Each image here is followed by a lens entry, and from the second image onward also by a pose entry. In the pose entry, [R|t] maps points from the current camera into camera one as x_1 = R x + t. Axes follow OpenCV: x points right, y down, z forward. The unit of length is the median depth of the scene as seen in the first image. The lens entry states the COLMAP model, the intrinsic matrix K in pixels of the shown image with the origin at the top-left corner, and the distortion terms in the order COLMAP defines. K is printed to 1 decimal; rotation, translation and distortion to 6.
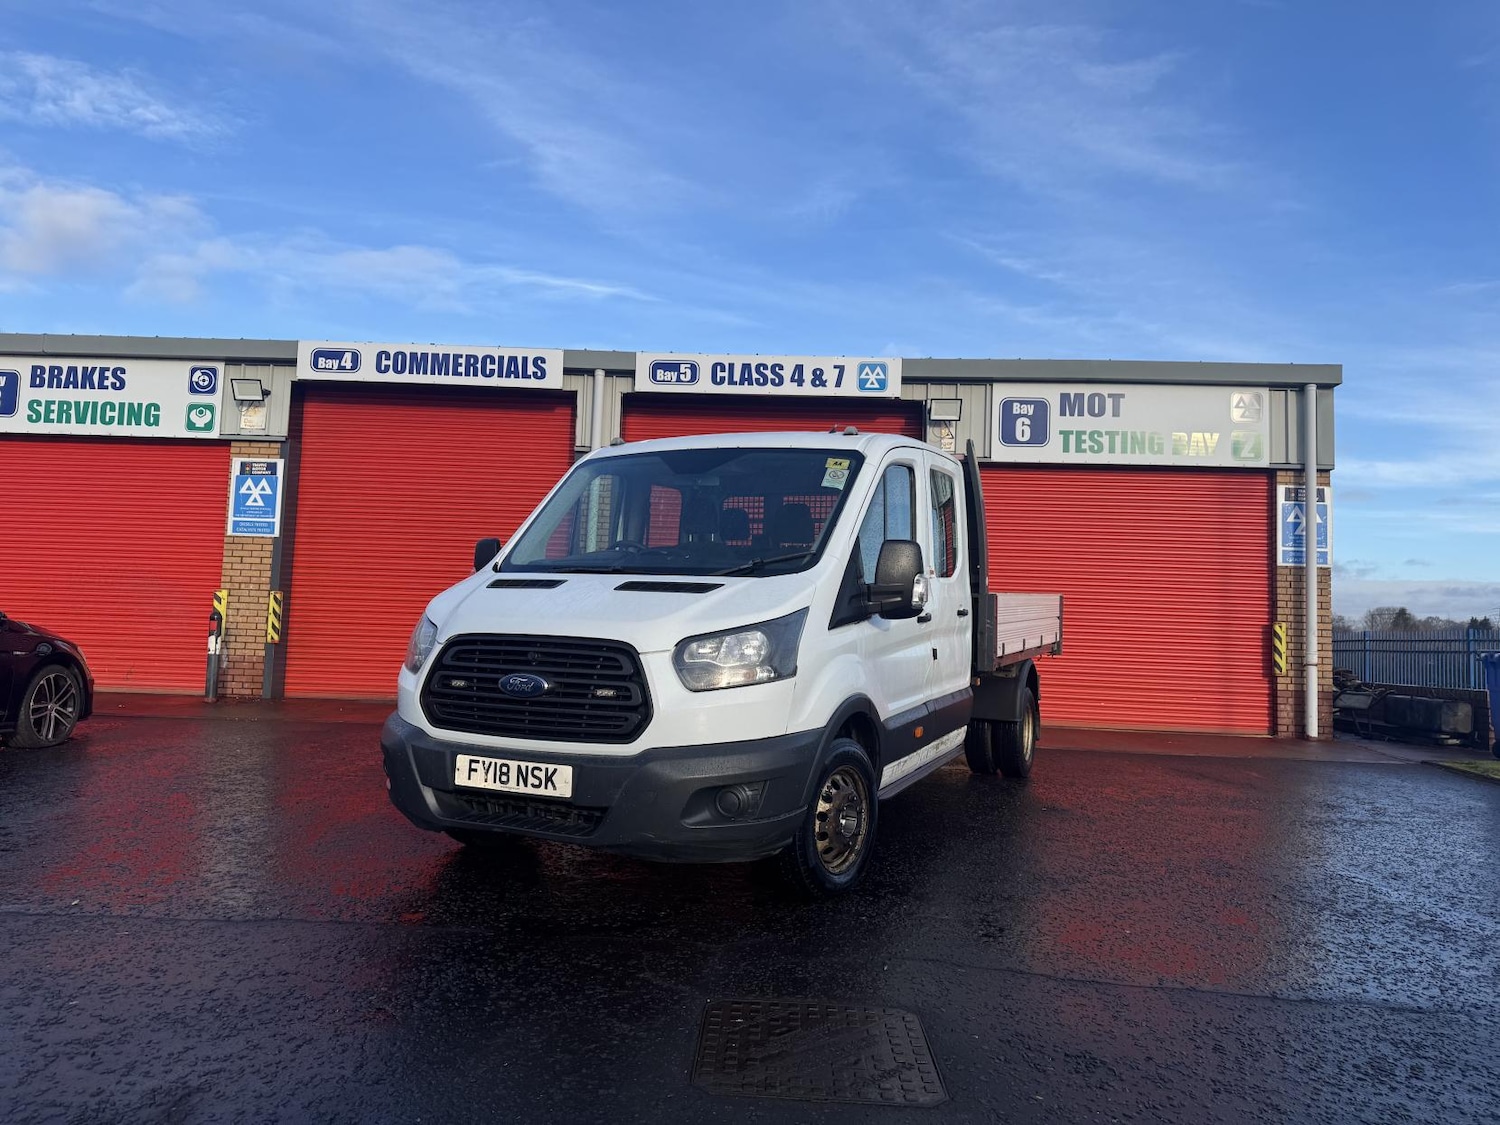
lens RADIAL K [[1117.1, 0, 728.1], [0, 1117.1, 559.0], [0, 0, 1]] dist [0.235249, -0.436690]
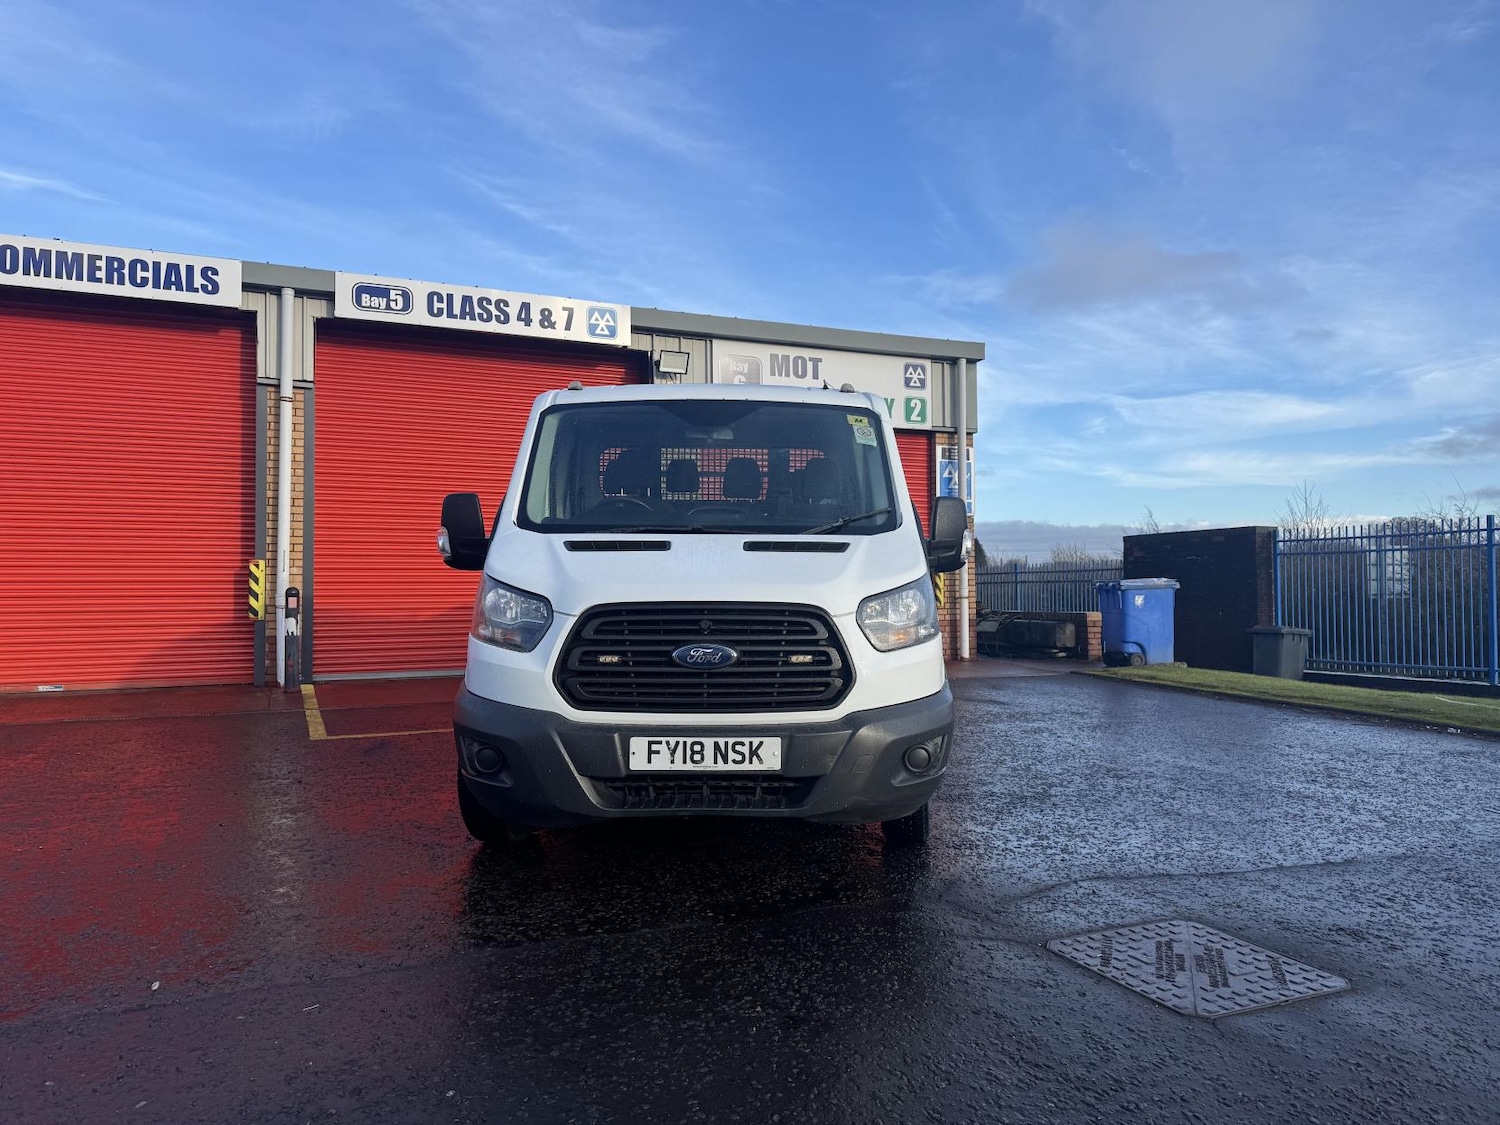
lens RADIAL K [[1116.4, 0, 775.2], [0, 1116.4, 567.4], [0, 0, 1]] dist [0.102800, -0.157649]
pose [[0.886116, -0.027726, 0.462633, -0.194596], [0.002456, 0.998476, 0.055135, -0.003470], [-0.463456, -0.047719, 0.884834, 0.061691]]
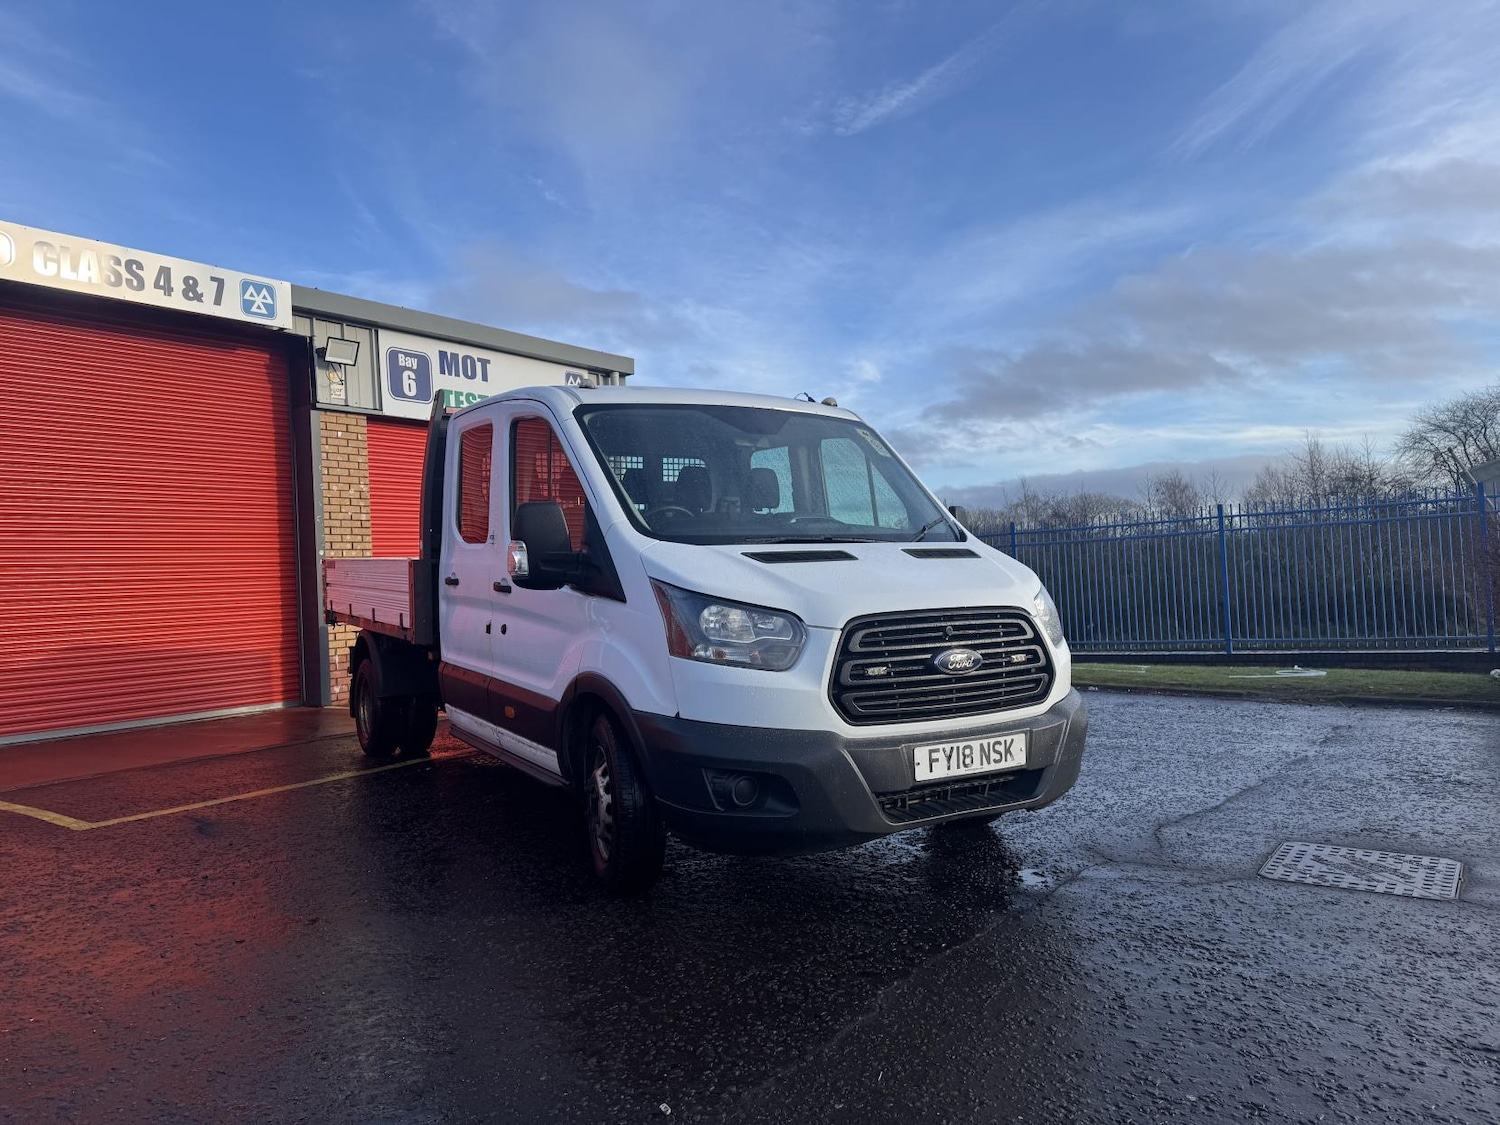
lens RADIAL K [[1075.2, 0, 822.0], [0, 1075.2, 558.5], [0, 0, 1]] dist [0.023355, -0.046292]
pose [[0.507300, -0.036338, 0.861003, -0.355729], [-0.000639, 0.999094, 0.042543, -0.003919], [-0.861769, -0.022132, 0.506818, 0.229881]]
